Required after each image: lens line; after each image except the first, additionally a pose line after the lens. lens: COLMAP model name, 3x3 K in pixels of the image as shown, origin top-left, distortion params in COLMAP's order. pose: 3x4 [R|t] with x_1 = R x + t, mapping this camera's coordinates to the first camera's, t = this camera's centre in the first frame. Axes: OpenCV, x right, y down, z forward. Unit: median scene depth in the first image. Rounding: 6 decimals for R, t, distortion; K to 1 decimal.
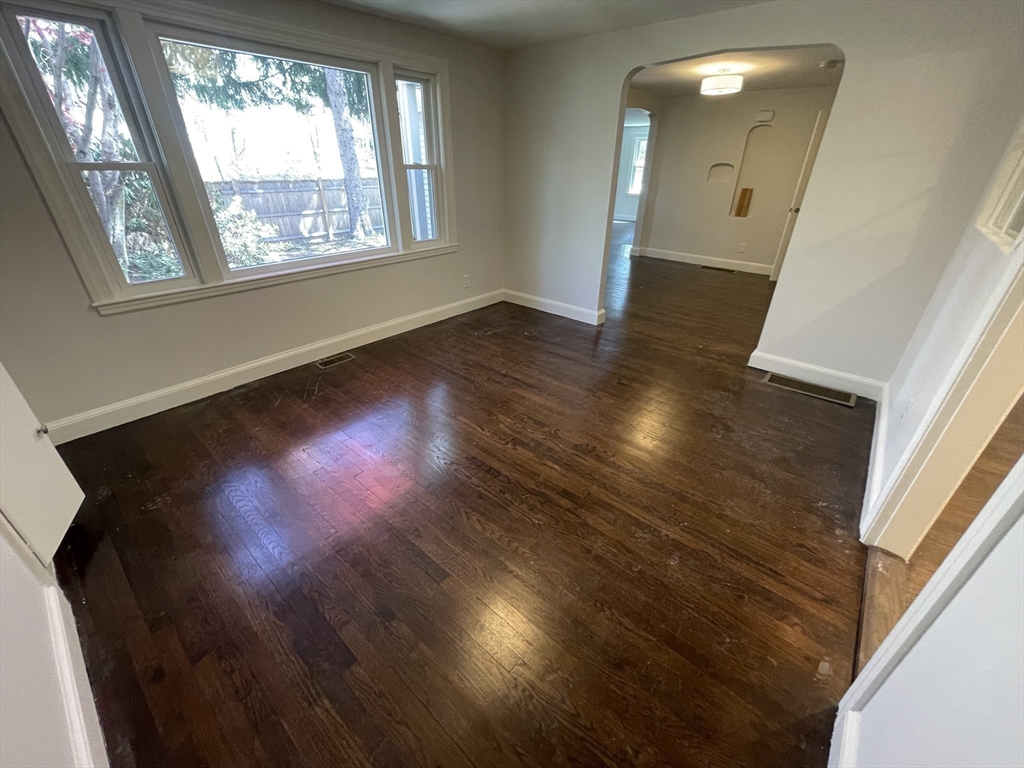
lens RADIAL K [[411.5, 0, 514.4], [0, 411.5, 386.9], [0, 0, 1]] dist [-0.008715, 0.000094]
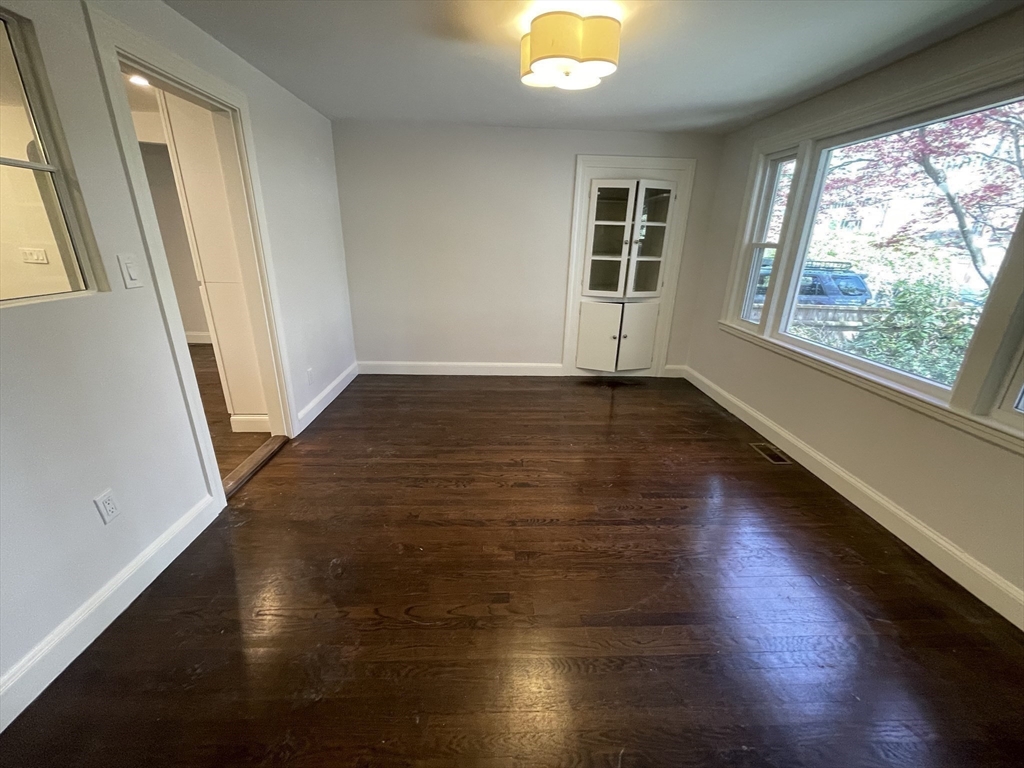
lens RADIAL K [[411.5, 0, 513.4], [0, 411.5, 385.5], [0, 0, 1]] dist [-0.008715, 0.000094]
pose [[-0.735707, 0.196566, -0.648149, 0.667943], [-0.352197, 0.706373, 0.613999, -0.673619], [0.578526, 0.679999, -0.450454, 1.289489]]
